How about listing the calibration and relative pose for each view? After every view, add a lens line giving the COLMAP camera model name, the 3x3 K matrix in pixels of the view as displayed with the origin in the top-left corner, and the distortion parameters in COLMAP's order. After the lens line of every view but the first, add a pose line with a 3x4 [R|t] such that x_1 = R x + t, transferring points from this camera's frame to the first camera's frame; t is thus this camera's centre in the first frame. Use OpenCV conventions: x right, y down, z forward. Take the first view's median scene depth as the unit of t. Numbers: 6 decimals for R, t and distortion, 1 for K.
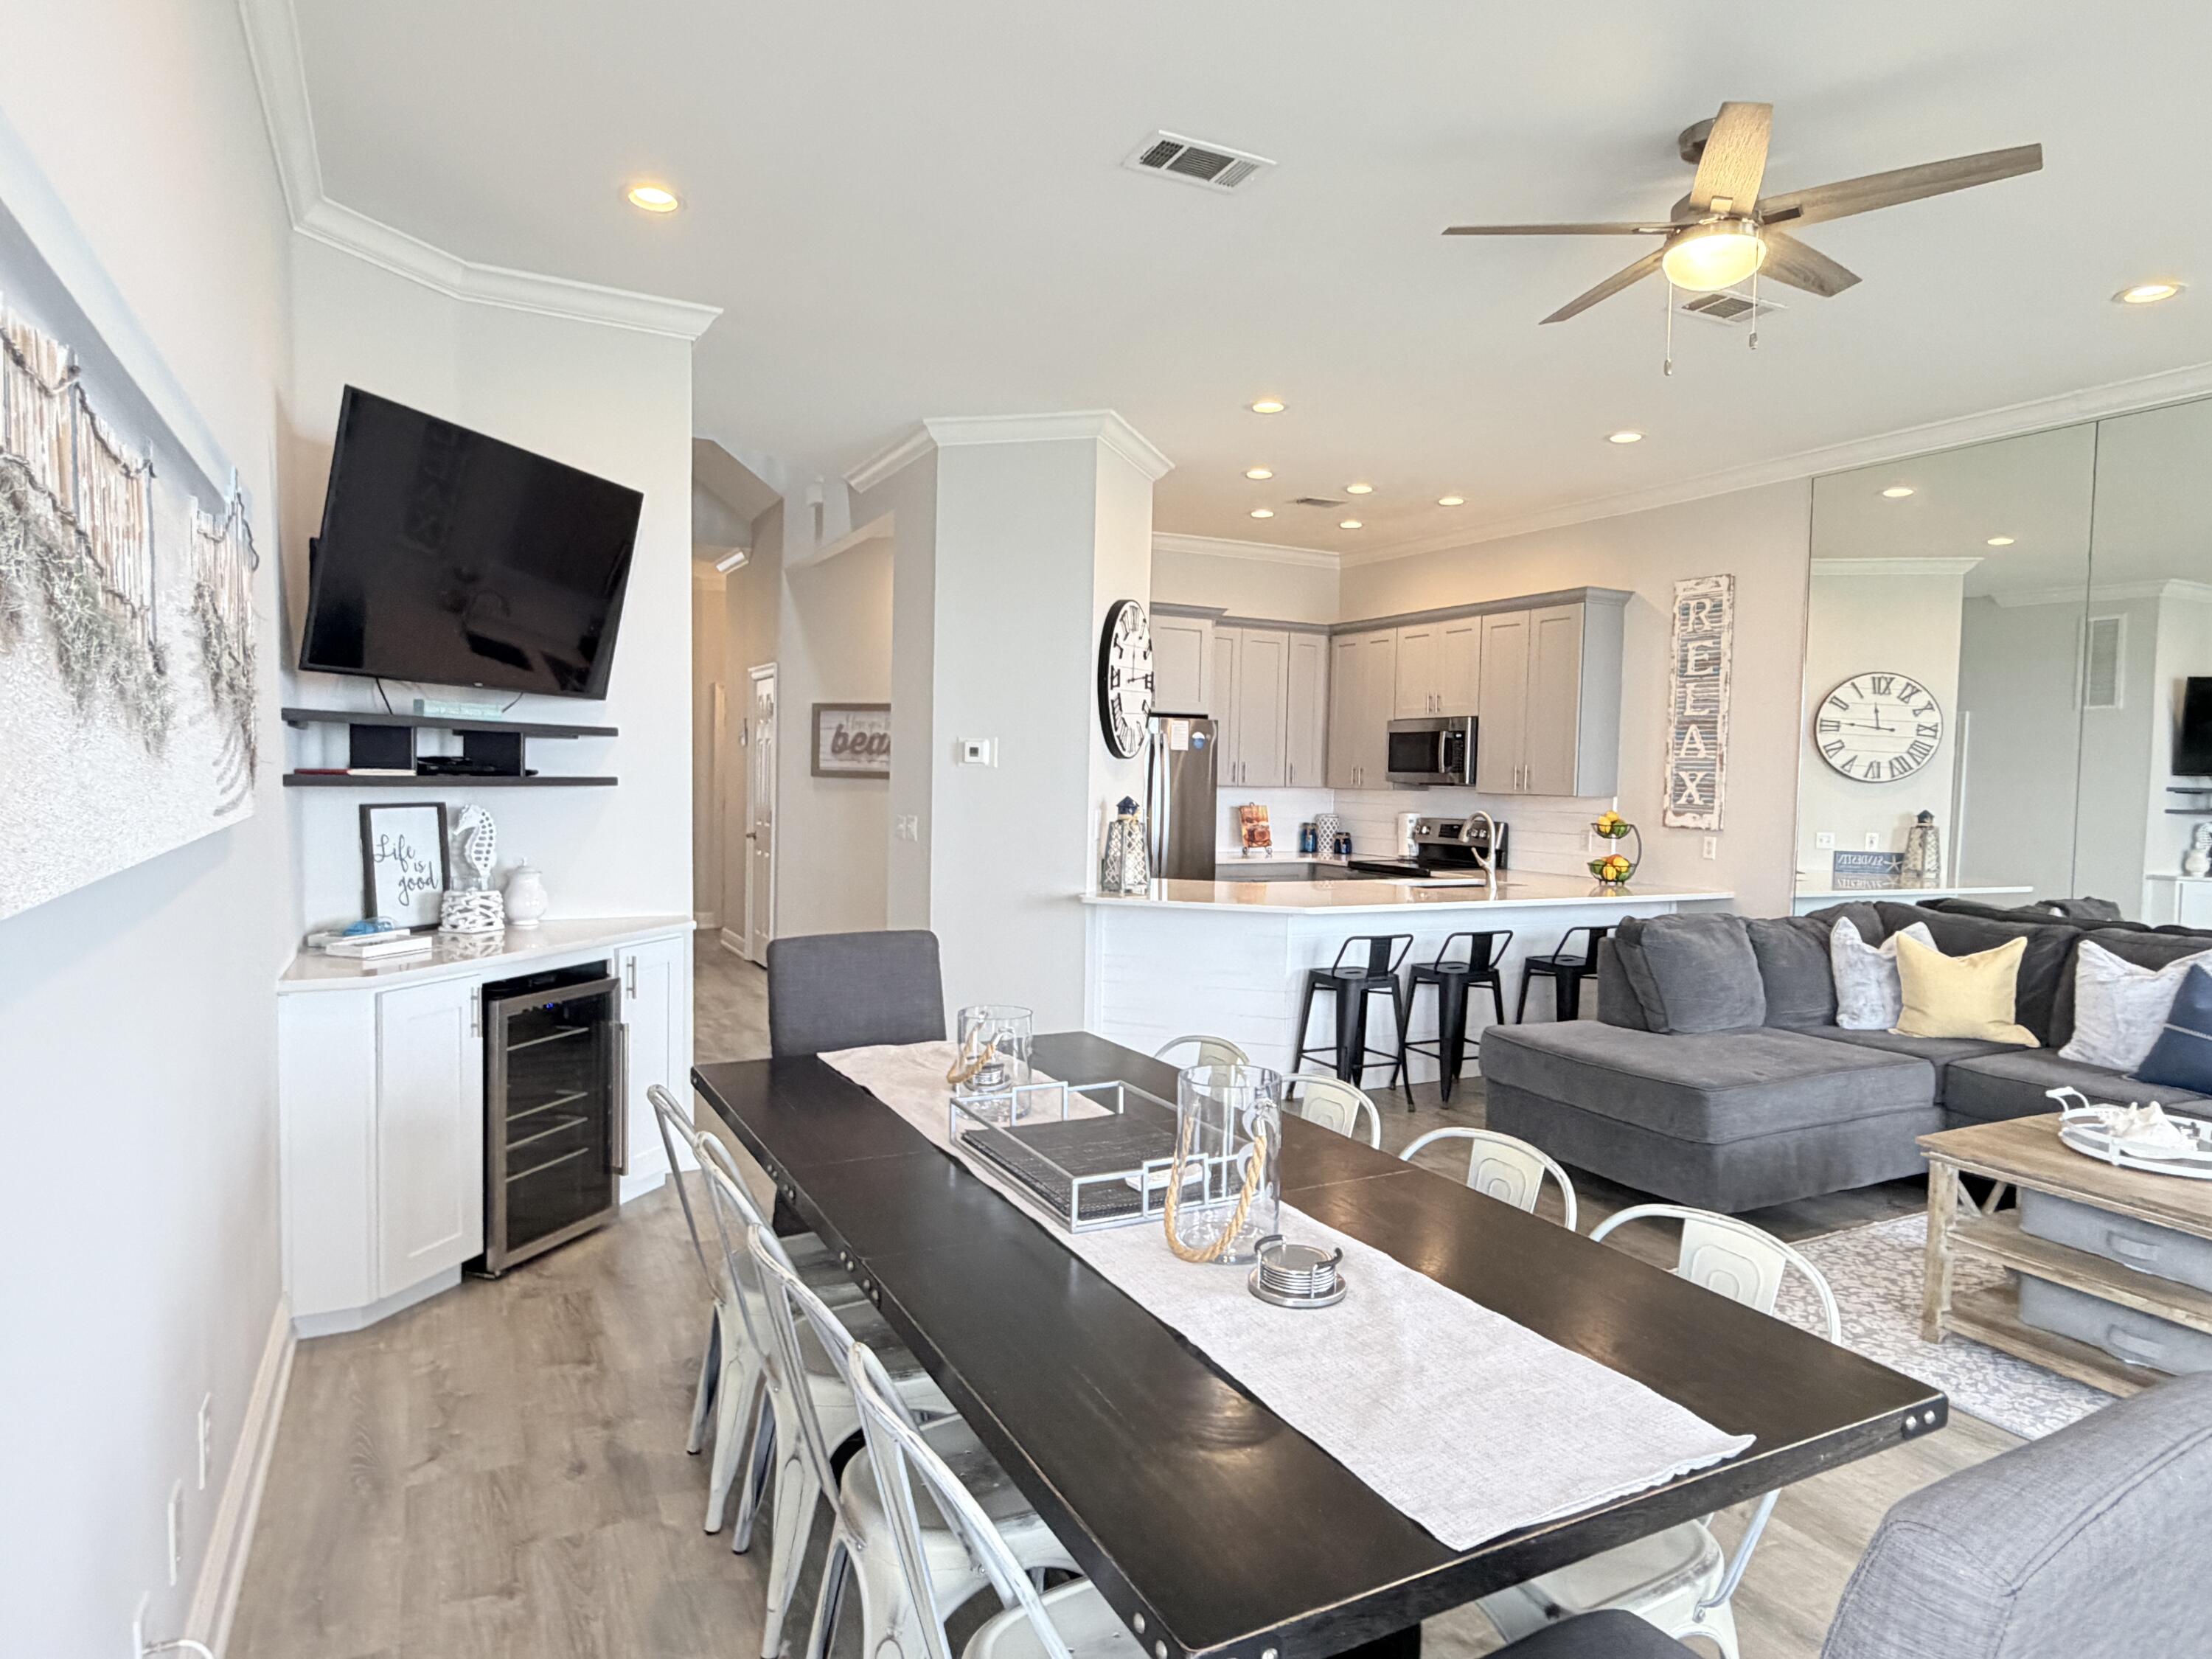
lens RADIAL K [[1303.3, 0, 1108.3], [0, 1303.3, 820.1], [0, 0, 1]] dist [0.001067, -0.002302]
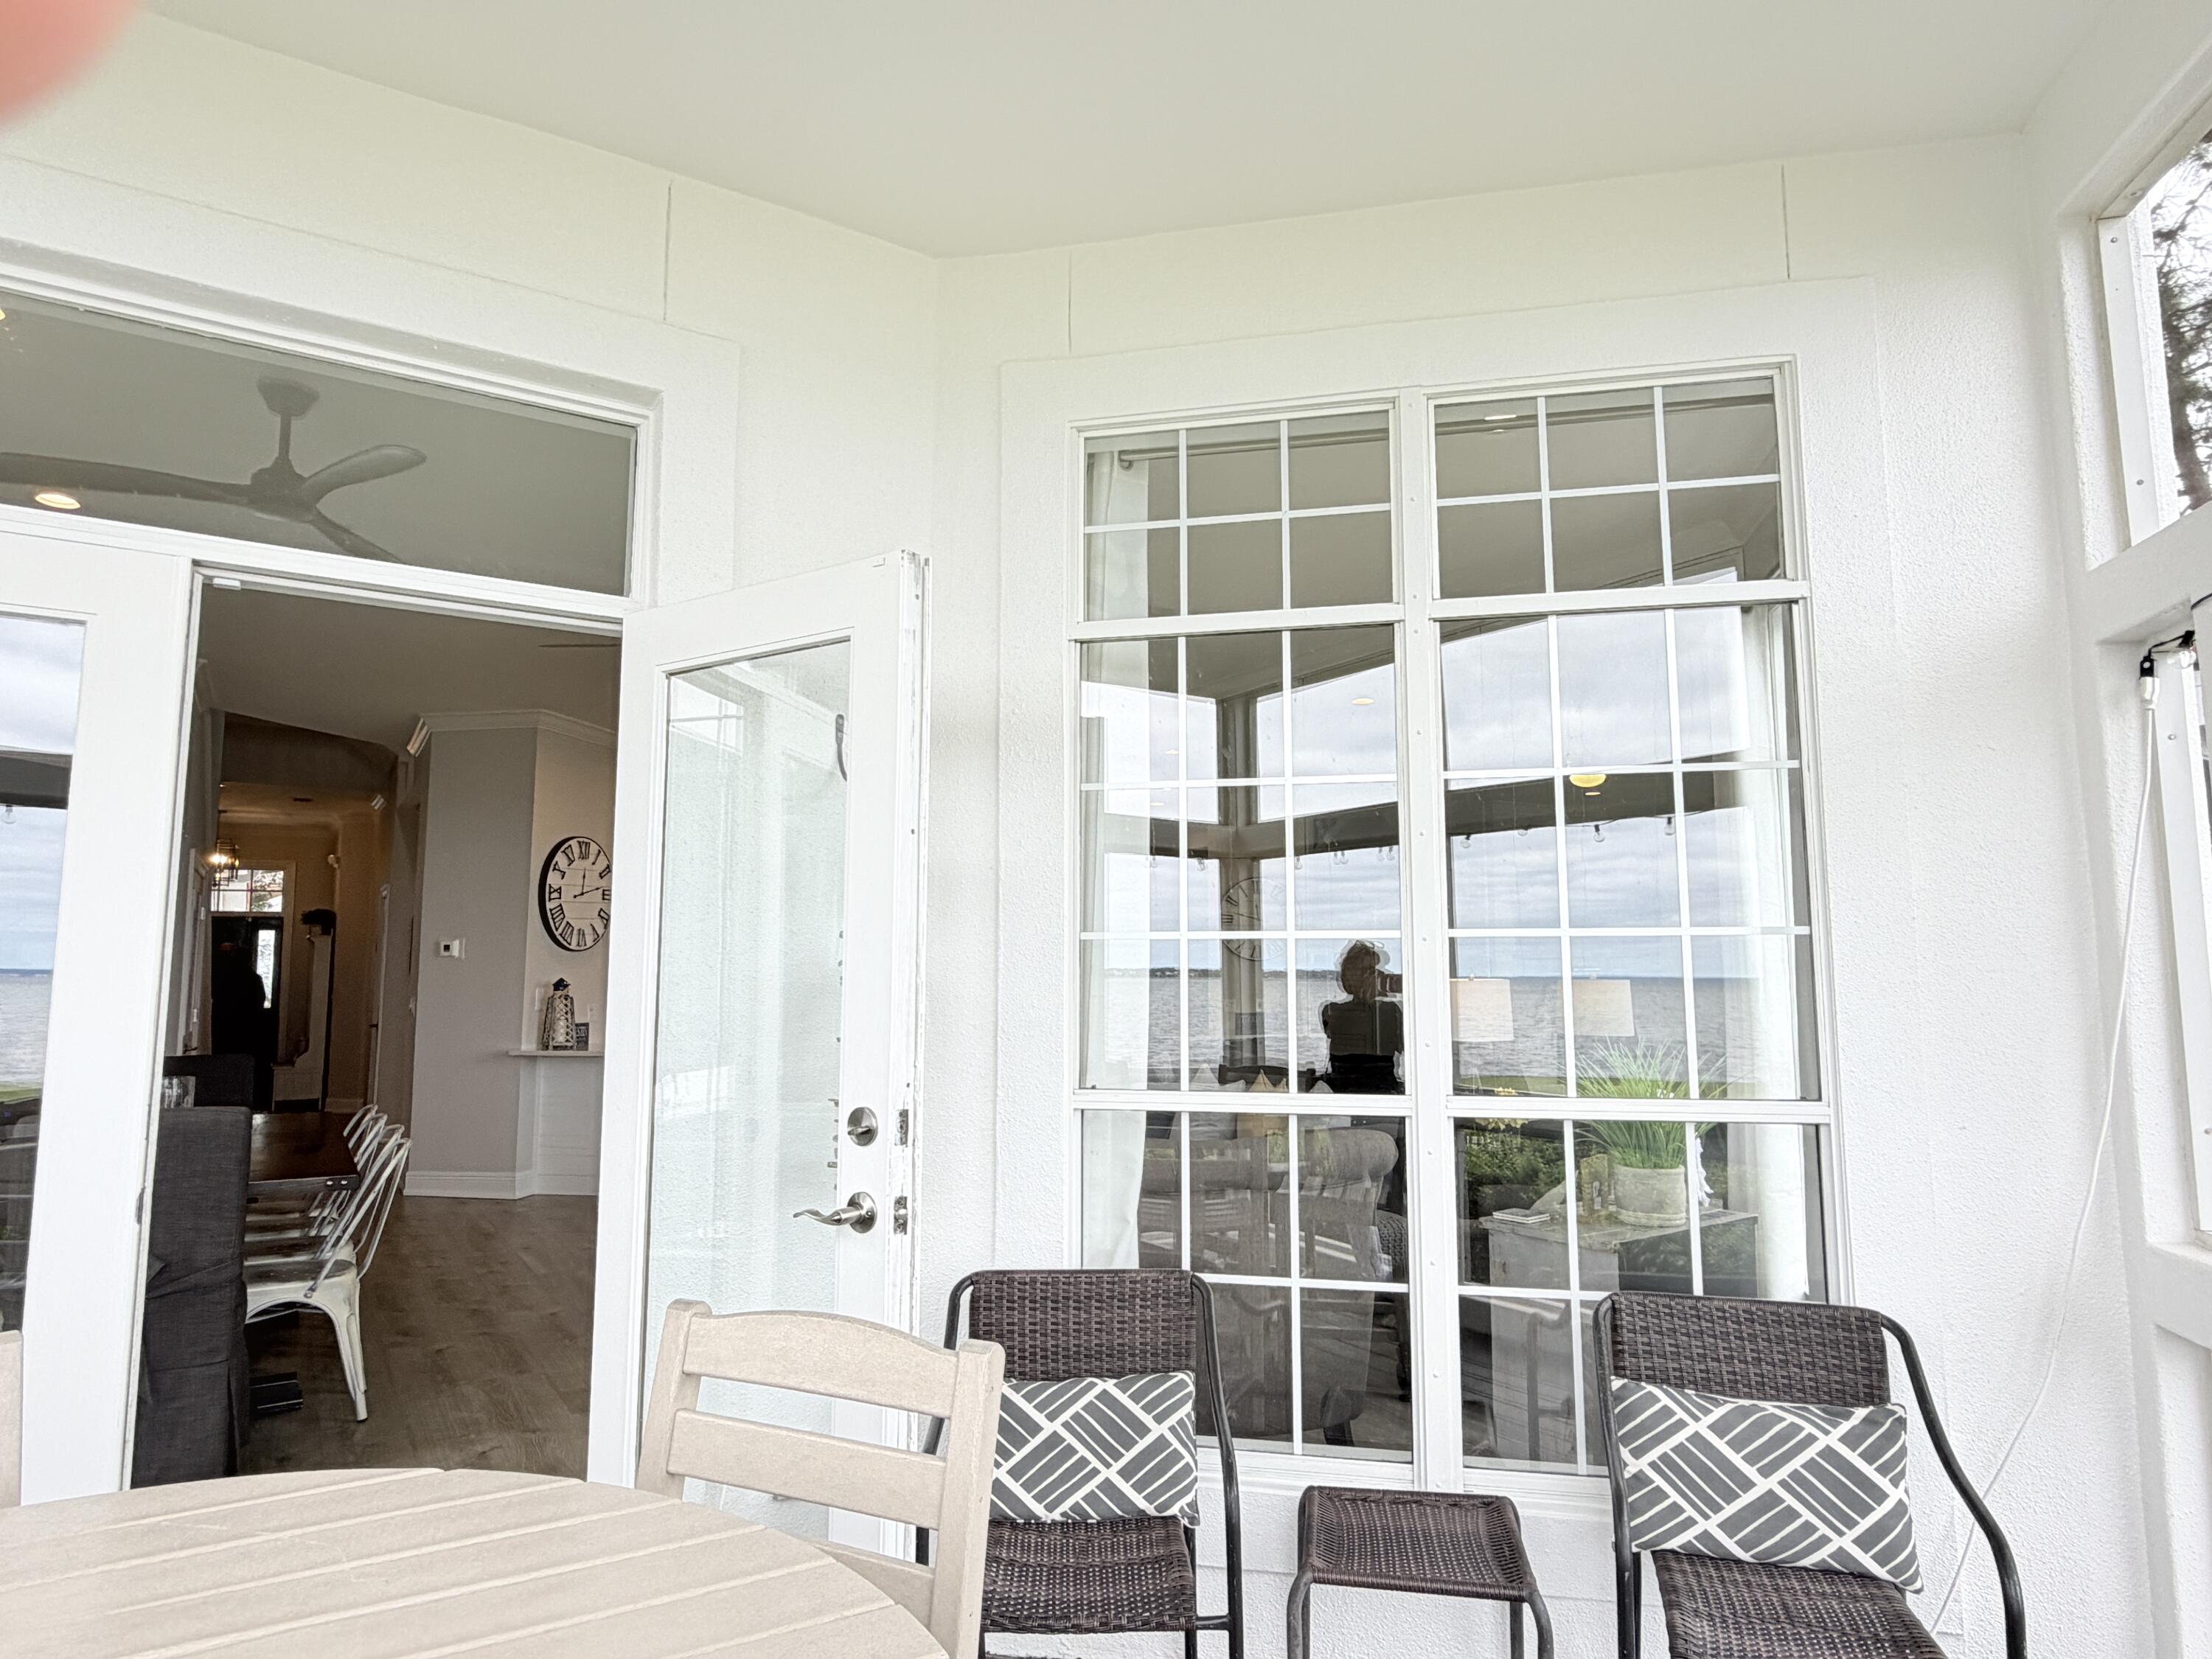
lens RADIAL K [[1303.3, 0, 1107.3], [0, 1303.3, 833.7], [0, 0, 1]] dist [0.003784, -0.000041]
pose [[0.997204, -0.017352, 0.072691, 0.447203], [0.027818, 0.988959, -0.145553, 0.043603], [-0.069363, 0.147168, 0.986676, -0.389105]]
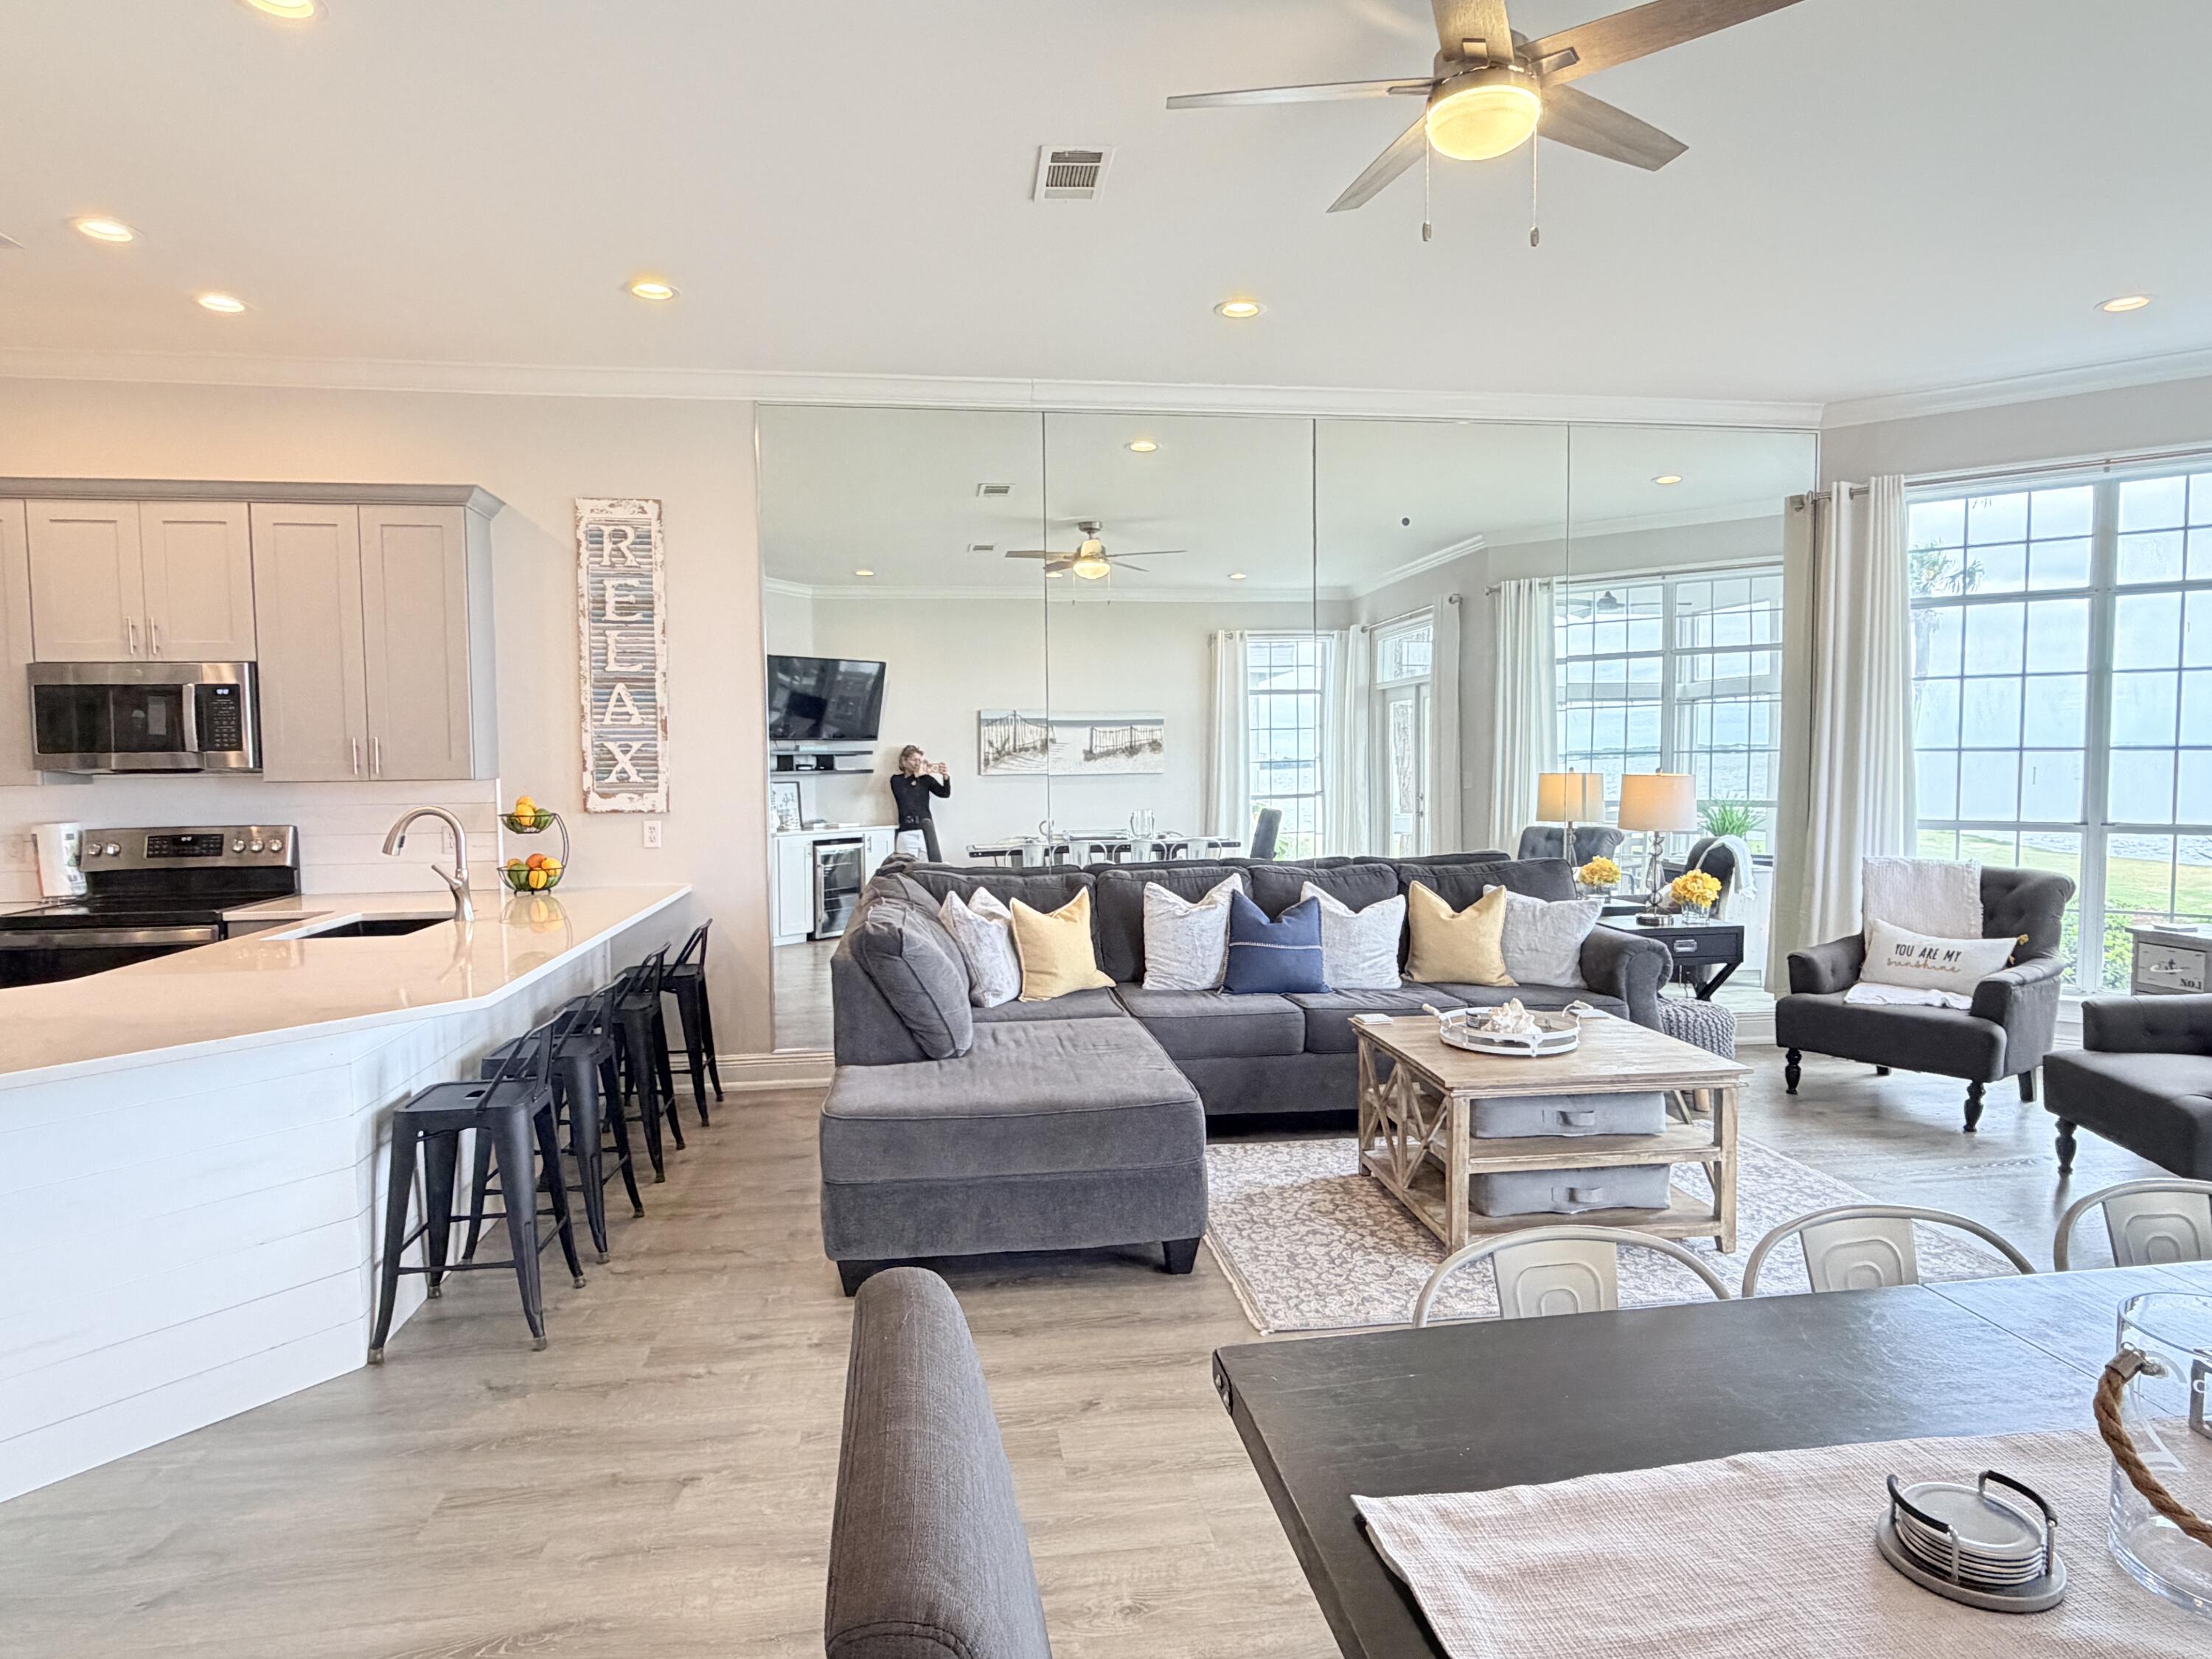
lens RADIAL K [[1297.9, 0, 1108.9], [0, 1297.9, 835.7], [0, 0, 1]] dist [-0.002525, -0.000780]
pose [[0.328686, -0.079644, 0.941075, -0.214919], [0.054293, 0.996383, 0.065362, -0.015860], [-0.942877, 0.029610, 0.331822, 0.465900]]
